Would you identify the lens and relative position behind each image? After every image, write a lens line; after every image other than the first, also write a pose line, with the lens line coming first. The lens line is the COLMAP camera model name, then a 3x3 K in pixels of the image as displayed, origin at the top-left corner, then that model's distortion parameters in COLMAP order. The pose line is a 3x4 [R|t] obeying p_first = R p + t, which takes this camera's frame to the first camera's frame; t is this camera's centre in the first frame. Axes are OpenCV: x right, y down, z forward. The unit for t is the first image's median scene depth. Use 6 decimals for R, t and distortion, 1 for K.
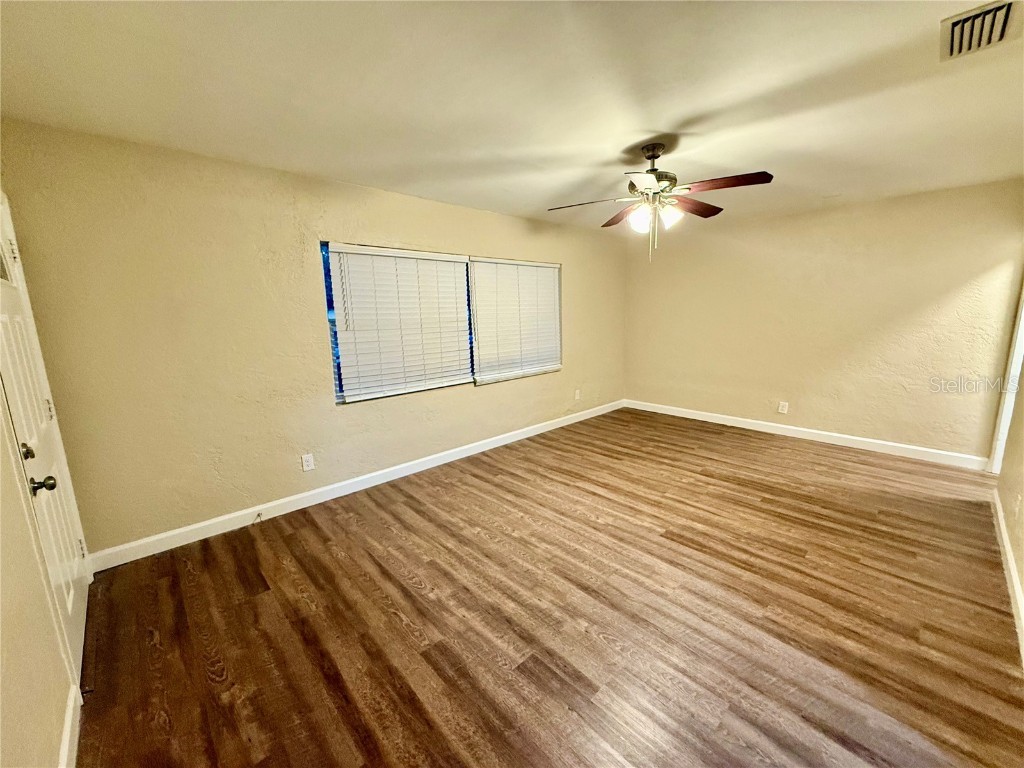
lens RADIAL K [[407.1, 0, 511.8], [0, 407.1, 383.4], [0, 0, 1]] dist [-0.000439, 0.000327]
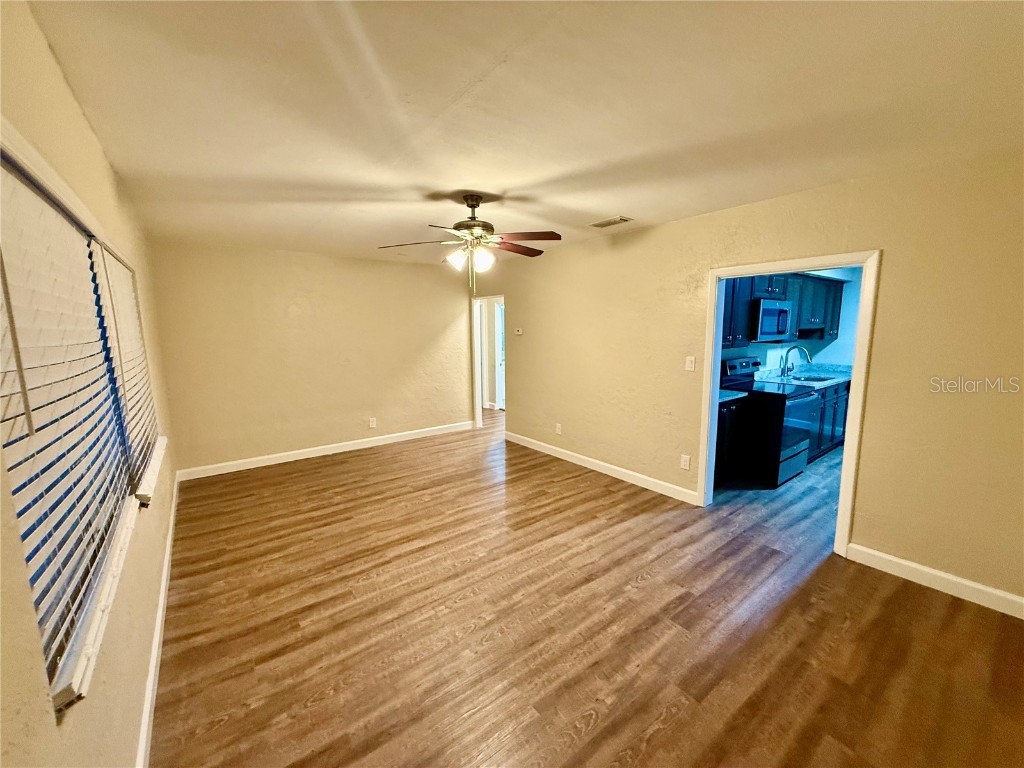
lens RADIAL K [[407.1, 0, 506.0], [0, 407.1, 386.4], [0, 0, 1]] dist [-0.000439, 0.000327]
pose [[0.108744, -0.124703, 0.986217, -0.616101], [0.183282, 0.977607, 0.103405, -0.133790], [-0.977027, 0.169511, 0.129165, 0.655172]]
